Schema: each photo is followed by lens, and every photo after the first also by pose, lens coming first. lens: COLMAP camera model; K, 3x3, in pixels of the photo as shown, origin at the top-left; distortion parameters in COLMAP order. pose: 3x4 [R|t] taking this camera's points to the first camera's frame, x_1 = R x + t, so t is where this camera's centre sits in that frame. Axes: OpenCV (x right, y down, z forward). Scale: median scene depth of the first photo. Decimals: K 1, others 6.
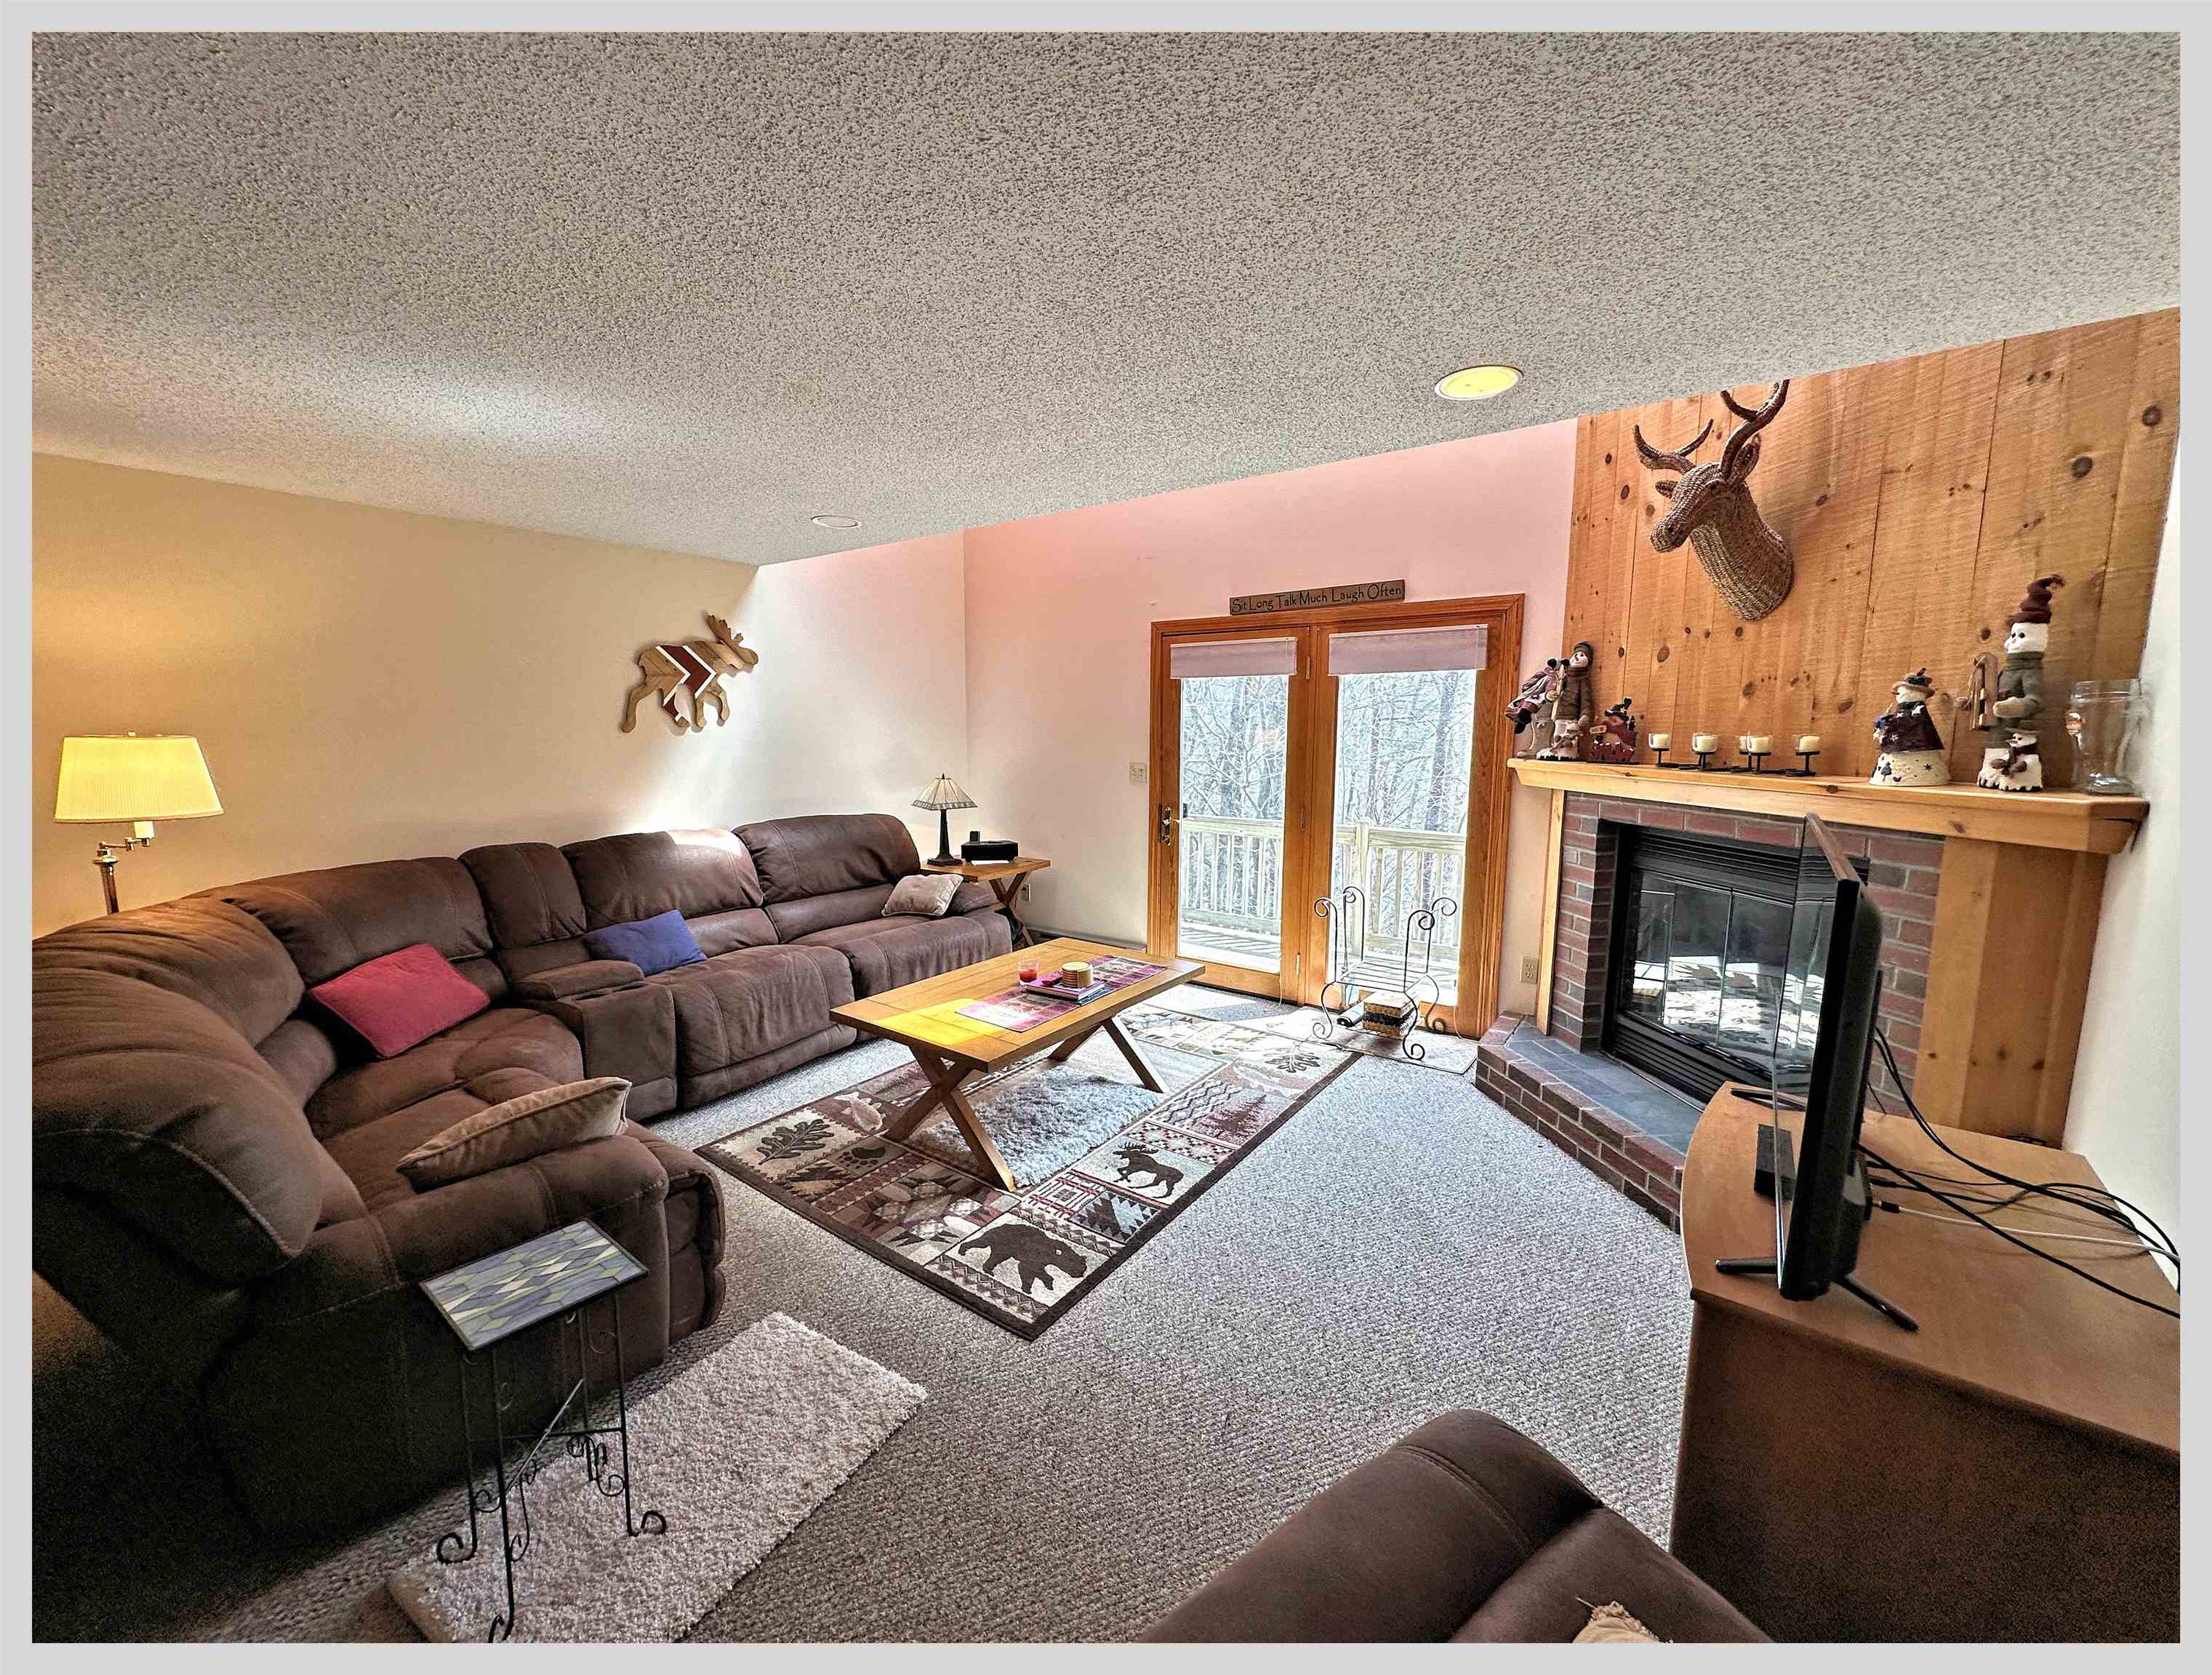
lens RADIAL K [[871.2, 0, 1106.0], [0, 871.2, 837.5], [0, 0, 1]] dist [0.000536, 0.000205]
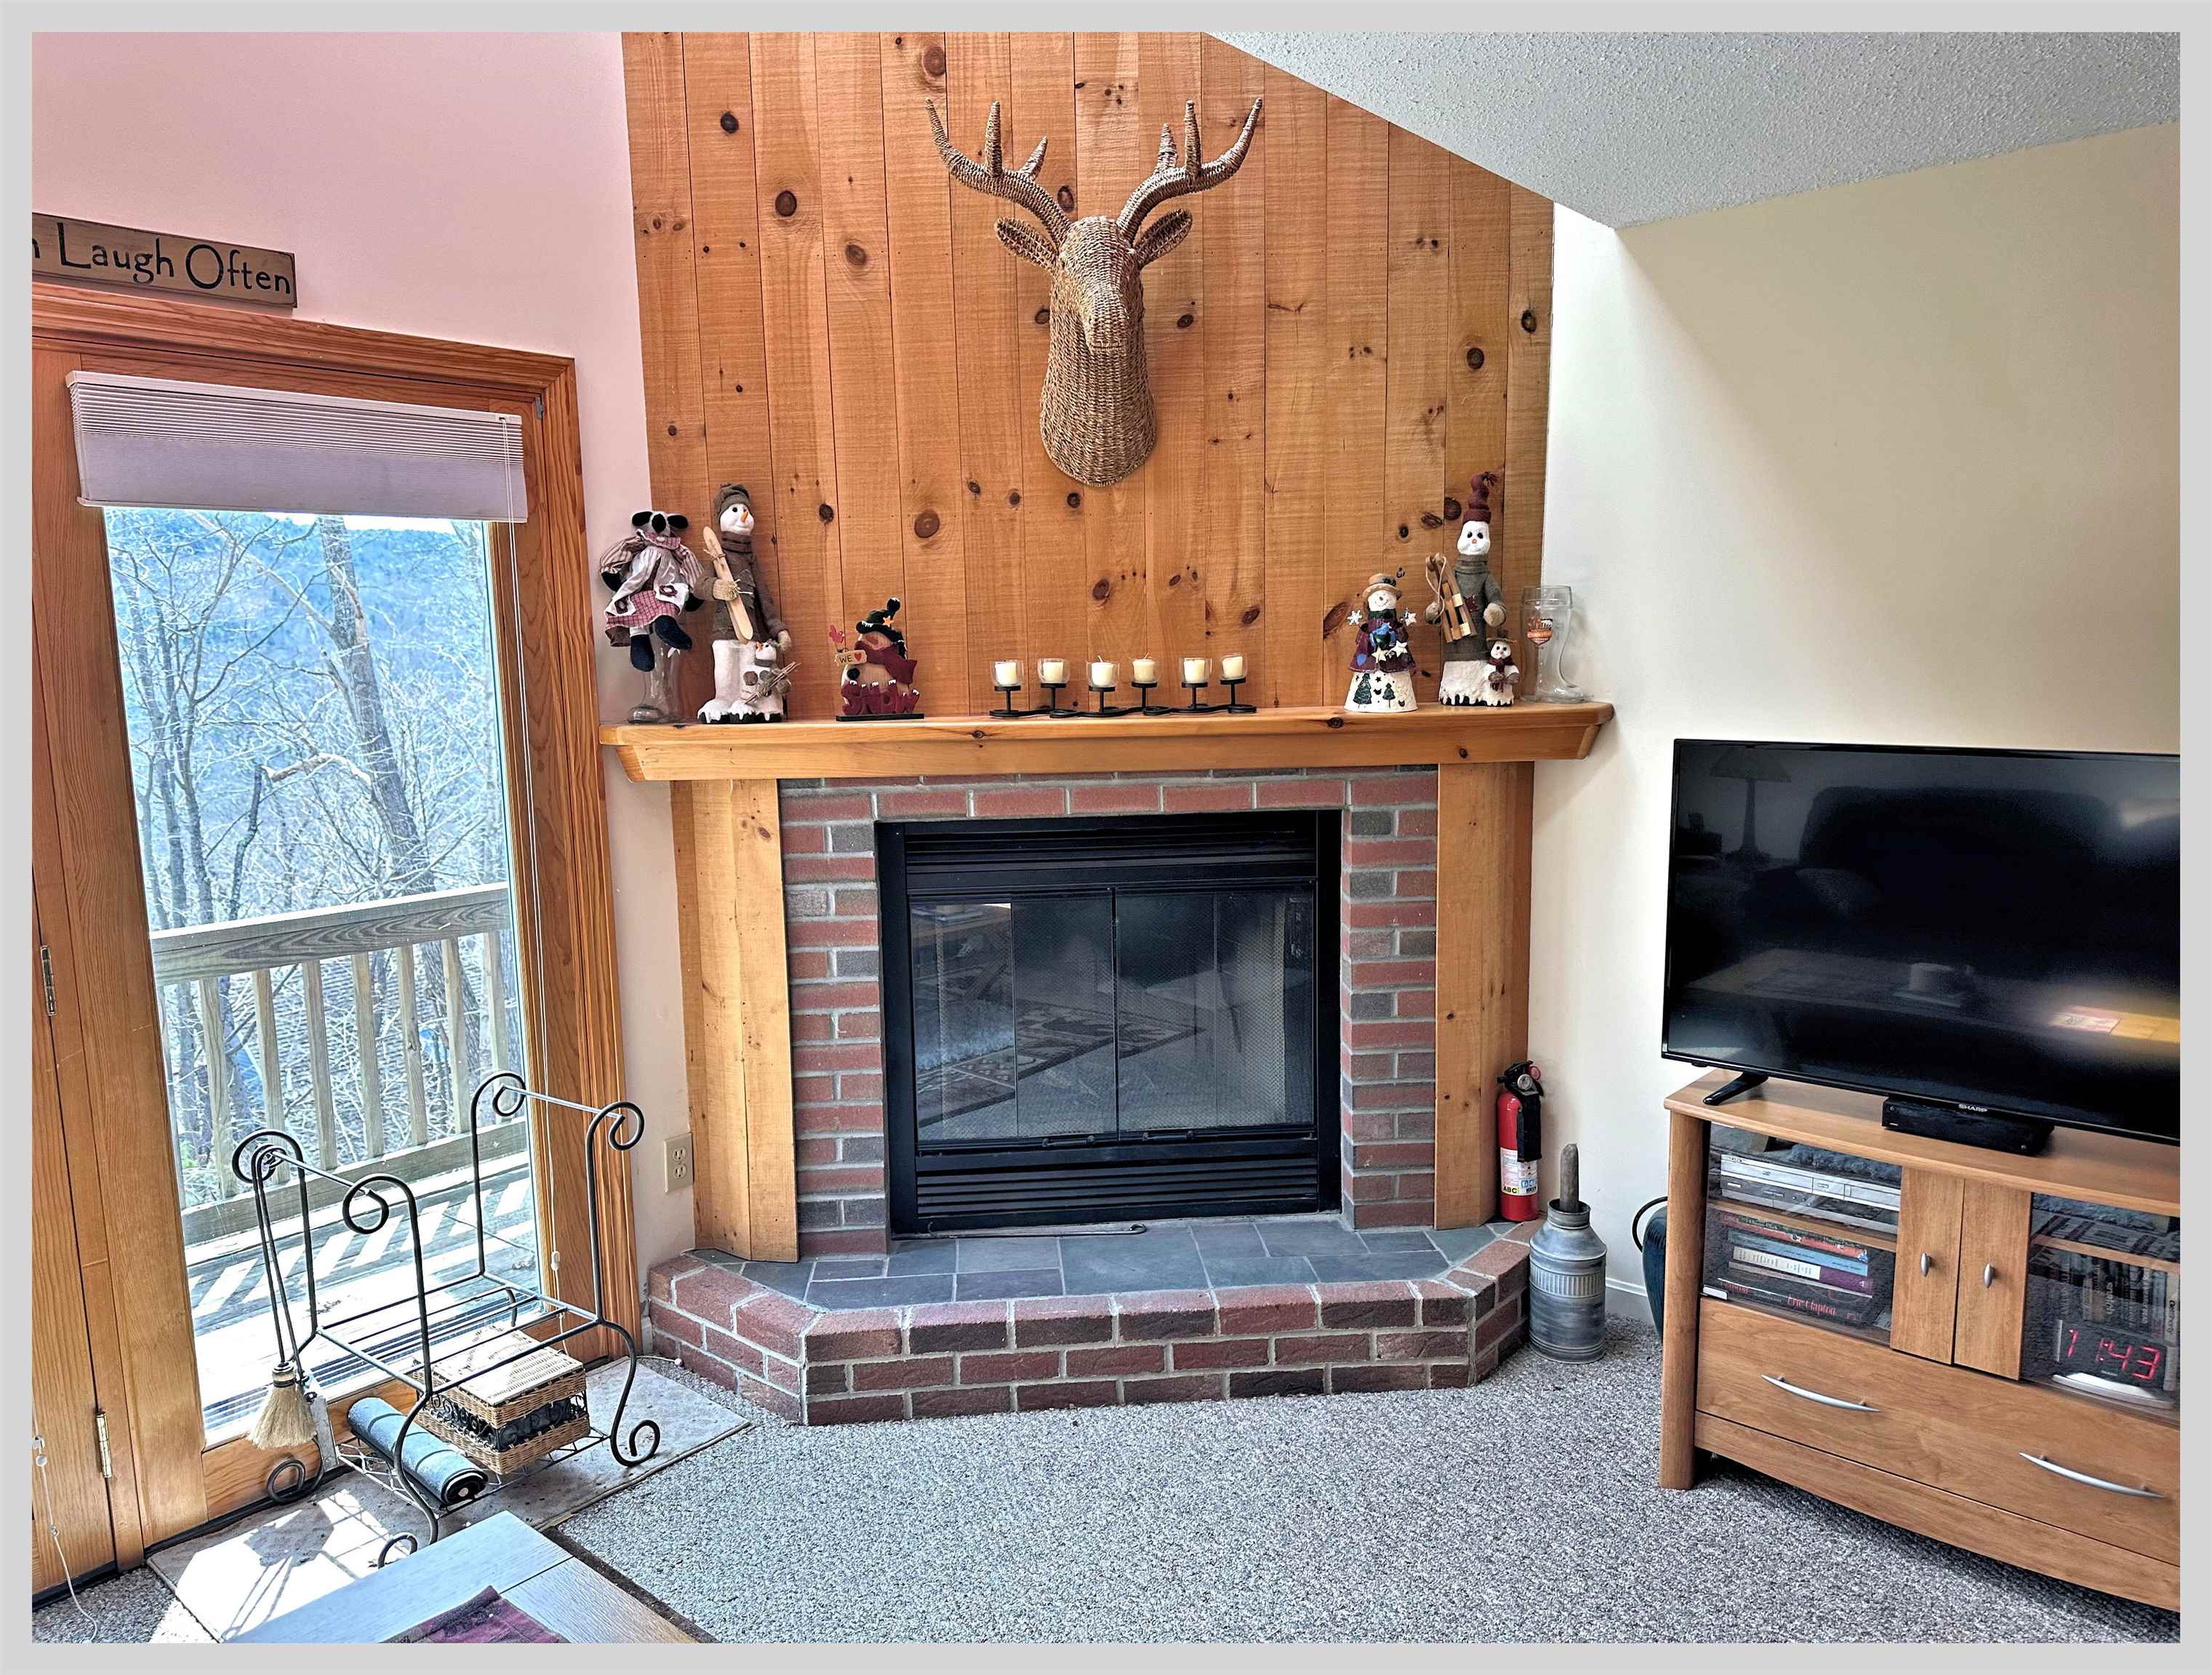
lens RADIAL K [[1458.6, 0, 1106.4], [0, 1458.6, 849.3], [0, 0, 1]] dist [0.095349, -0.000046]
pose [[0.068054, -0.141086, 0.987655, -0.394964], [0.148898, 0.980300, 0.129776, -0.122755], [-0.986508, 0.138228, 0.087721, 0.943211]]
